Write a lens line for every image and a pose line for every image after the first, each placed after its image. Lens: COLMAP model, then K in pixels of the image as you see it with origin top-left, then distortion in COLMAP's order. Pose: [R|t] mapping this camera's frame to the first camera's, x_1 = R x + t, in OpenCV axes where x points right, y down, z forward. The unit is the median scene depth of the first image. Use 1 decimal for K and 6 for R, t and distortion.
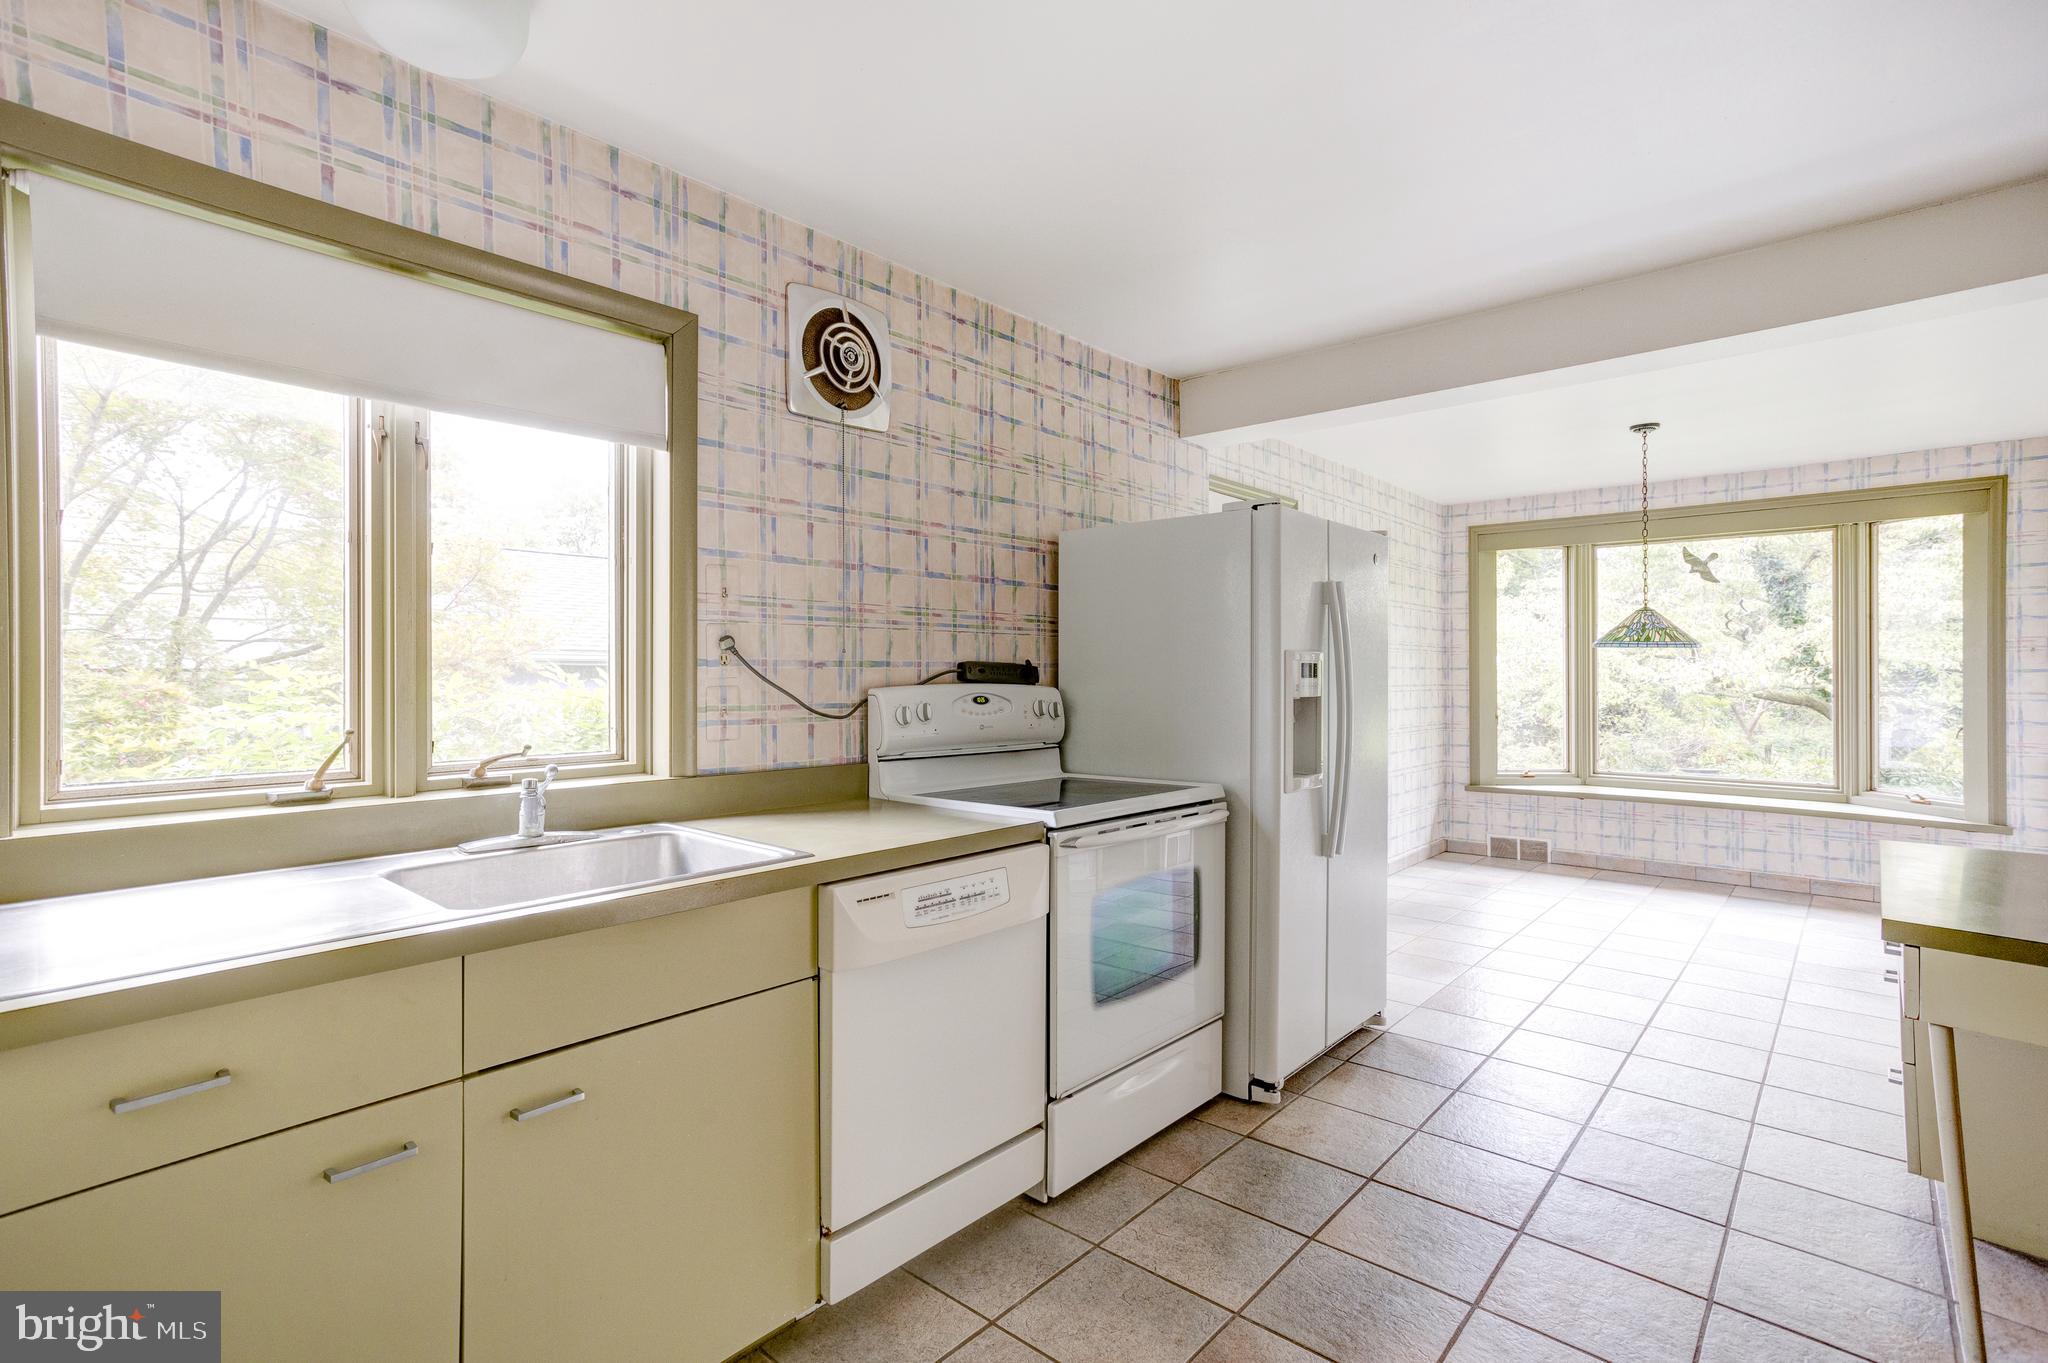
lens RADIAL K [[979.4, 0, 1032.0], [0, 979.4, 666.4], [0, 0, 1]] dist [-0.029898, 0.038071]
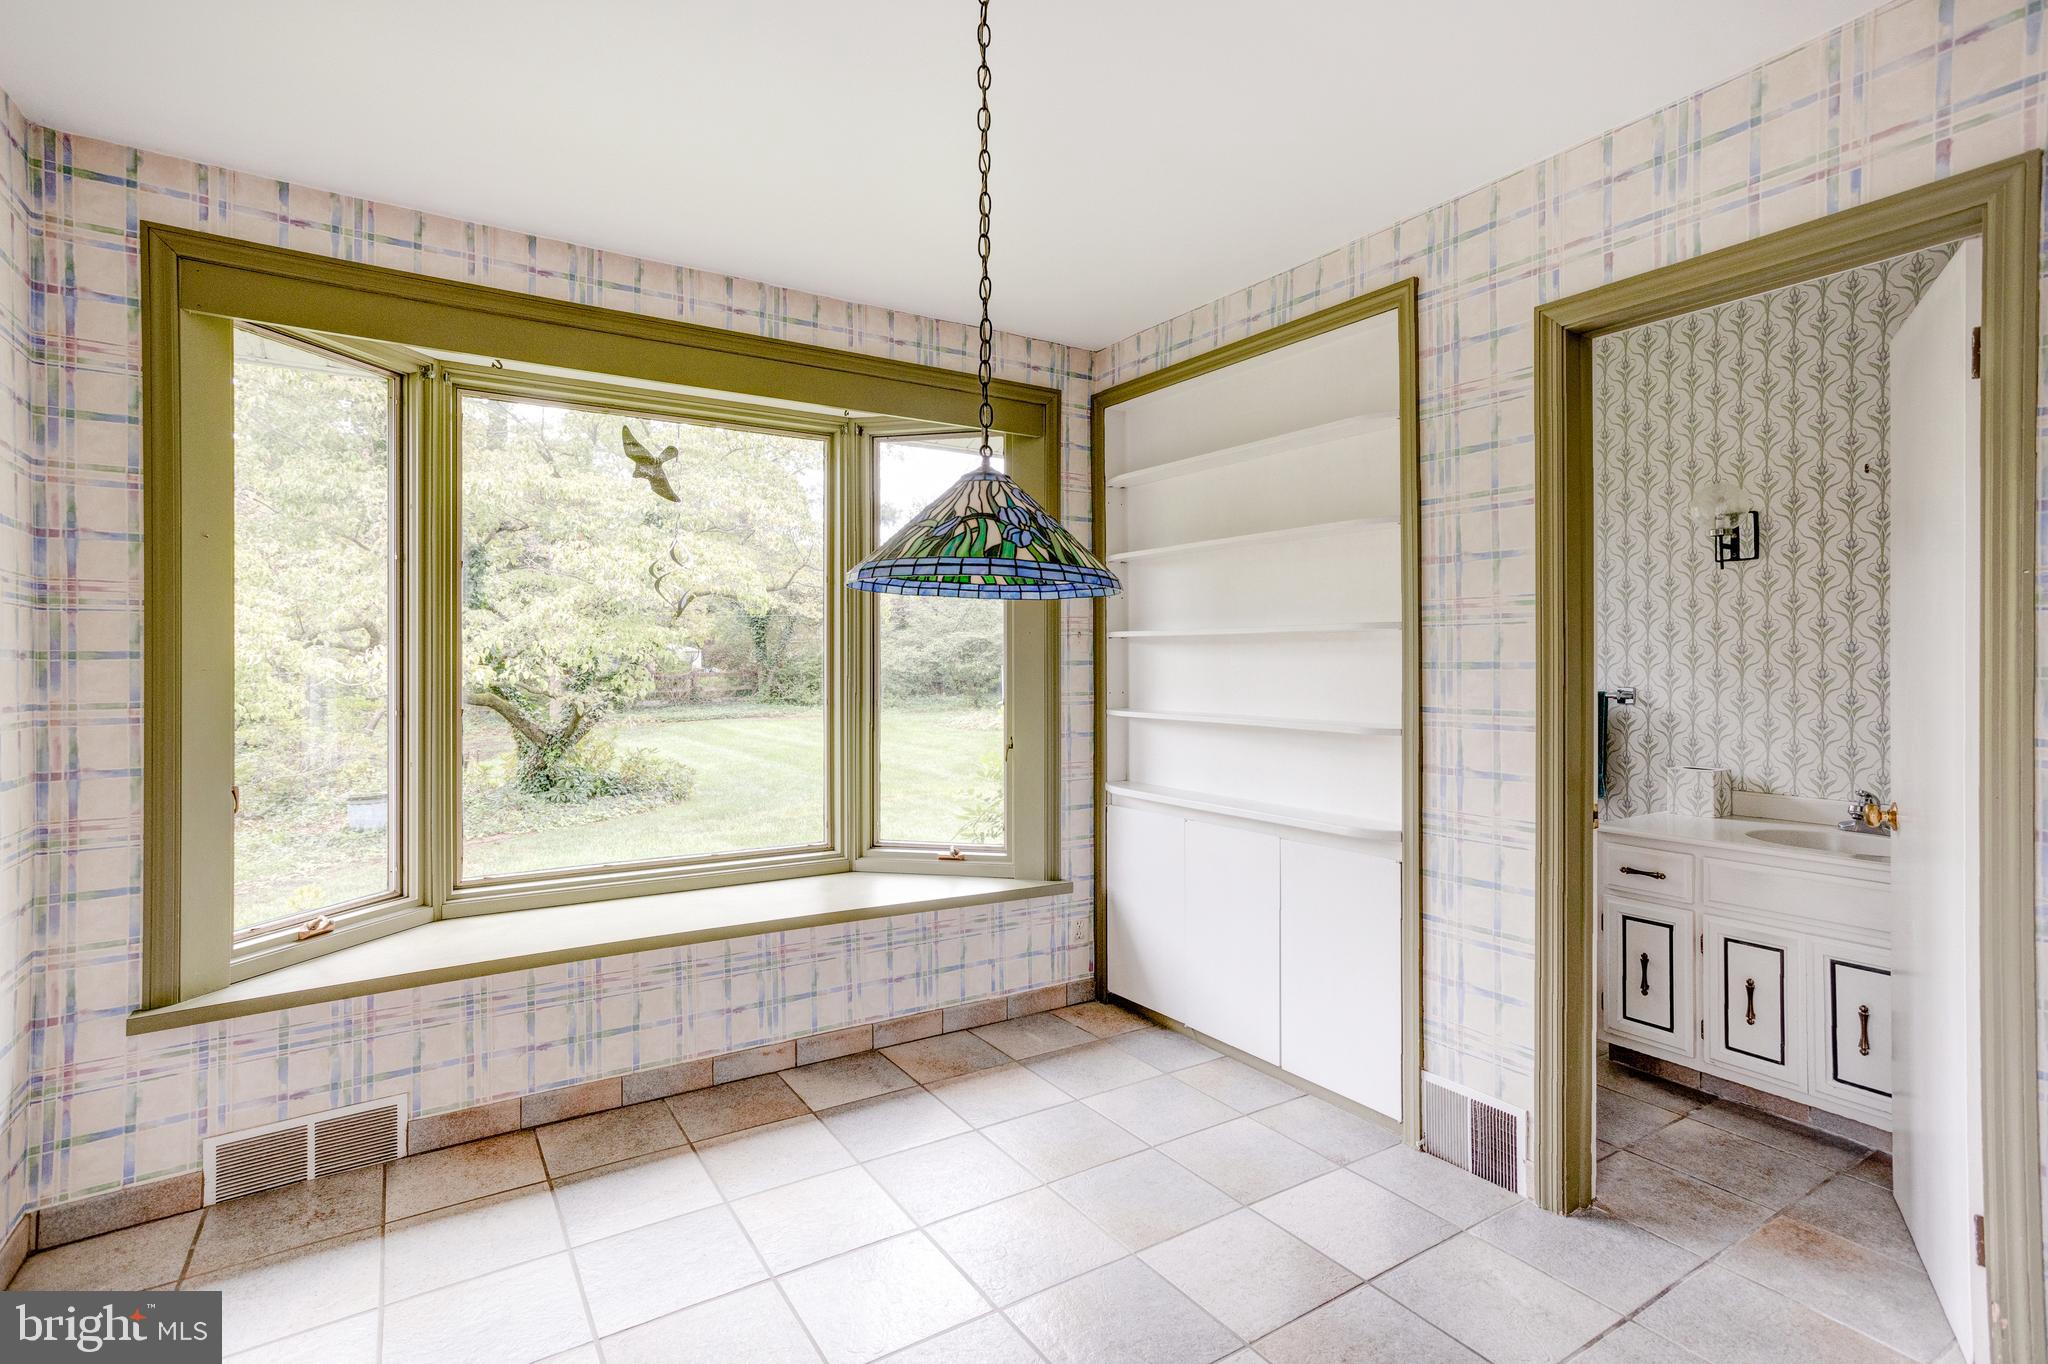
lens RADIAL K [[1007.6, 0, 1019.5], [0, 1007.6, 662.8], [0, 0, 1]] dist [-0.032297, 0.032185]
pose [[0.298812, 0.001415, 0.954311, 1.267105], [-0.003817, 0.999993, -0.000287, 0.021519], [-0.954304, -0.003556, 0.298816, 3.651675]]
